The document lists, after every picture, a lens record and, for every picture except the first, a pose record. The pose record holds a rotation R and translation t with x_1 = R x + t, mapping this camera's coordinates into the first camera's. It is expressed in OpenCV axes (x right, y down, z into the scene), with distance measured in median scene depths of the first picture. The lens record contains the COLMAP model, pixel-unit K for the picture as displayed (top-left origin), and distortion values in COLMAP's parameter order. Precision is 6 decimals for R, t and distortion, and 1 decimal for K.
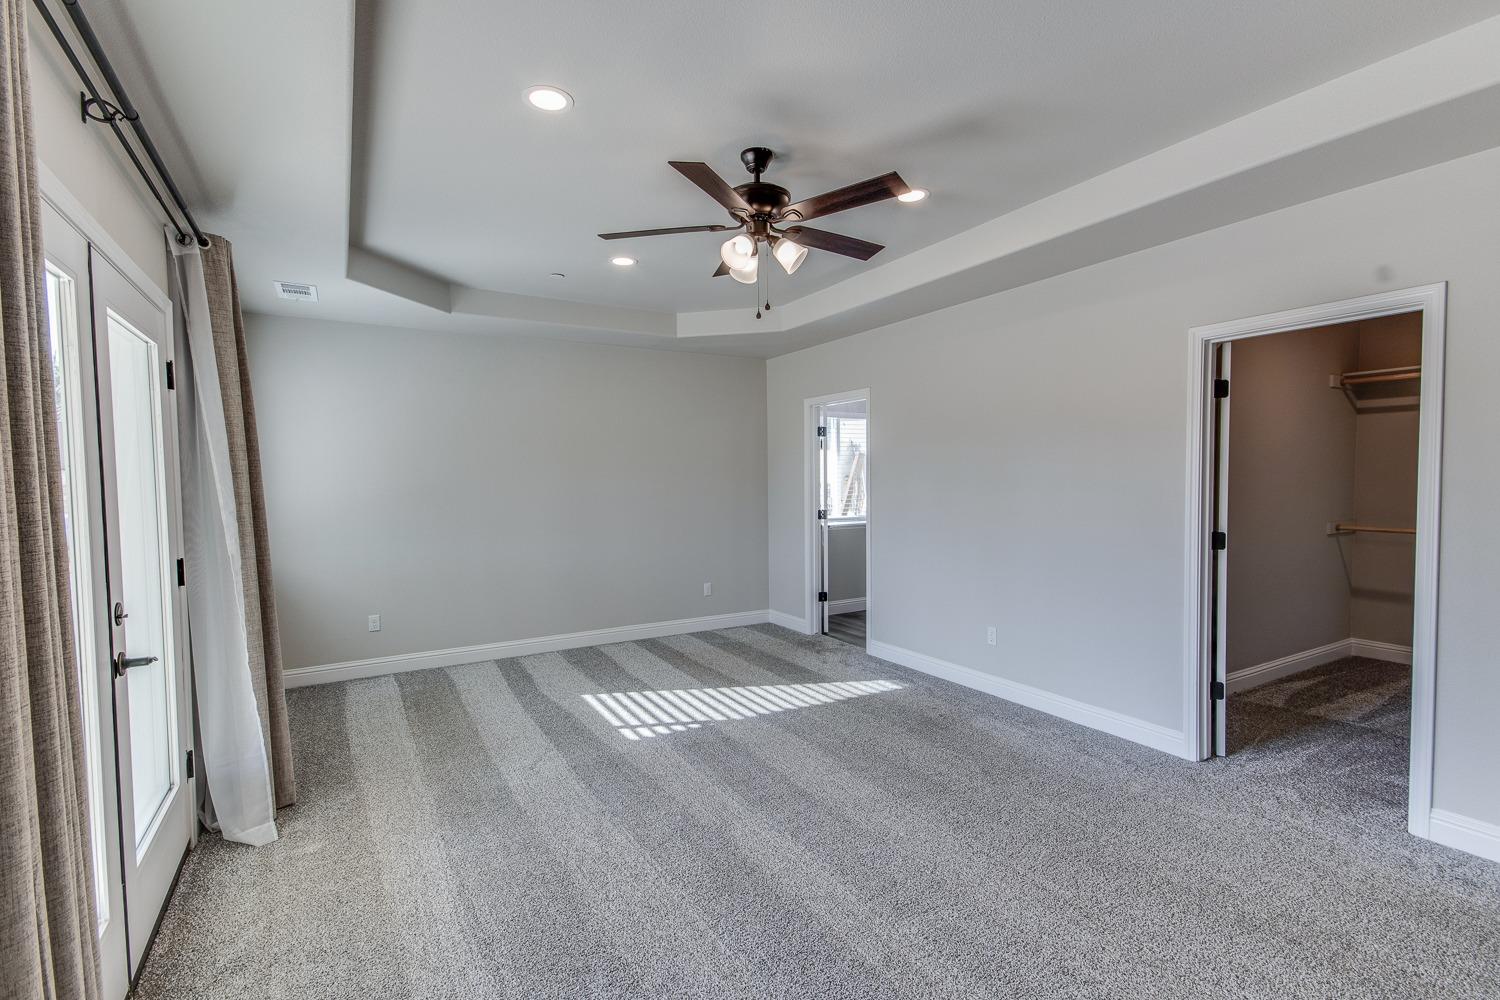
lens RADIAL K [[687.2, 0, 754.3], [0, 687.2, 501.2], [0, 0, 1]] dist [0.002663, 0.000474]
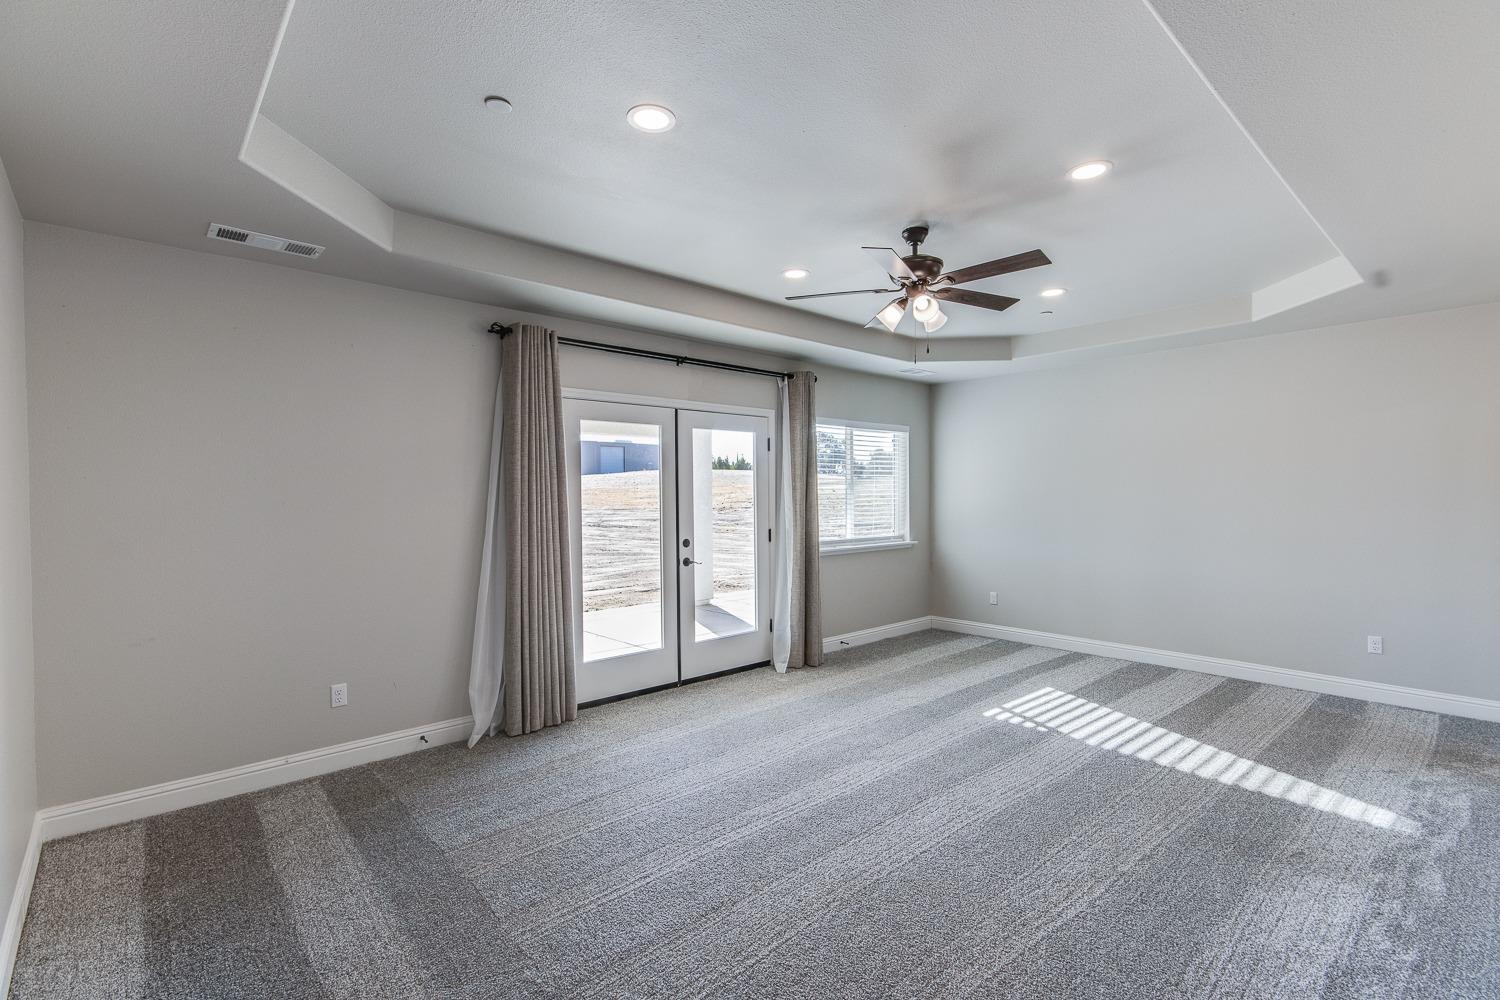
lens RADIAL K [[687.2, 0, 754.3], [0, 687.2, 501.2], [0, 0, 1]] dist [0.002663, 0.000474]
pose [[0.186827, 0.019211, -0.982205, 0.787822], [-0.029244, 0.999474, 0.013986, -0.020246], [0.981957, 0.026111, 0.187291, 0.336927]]
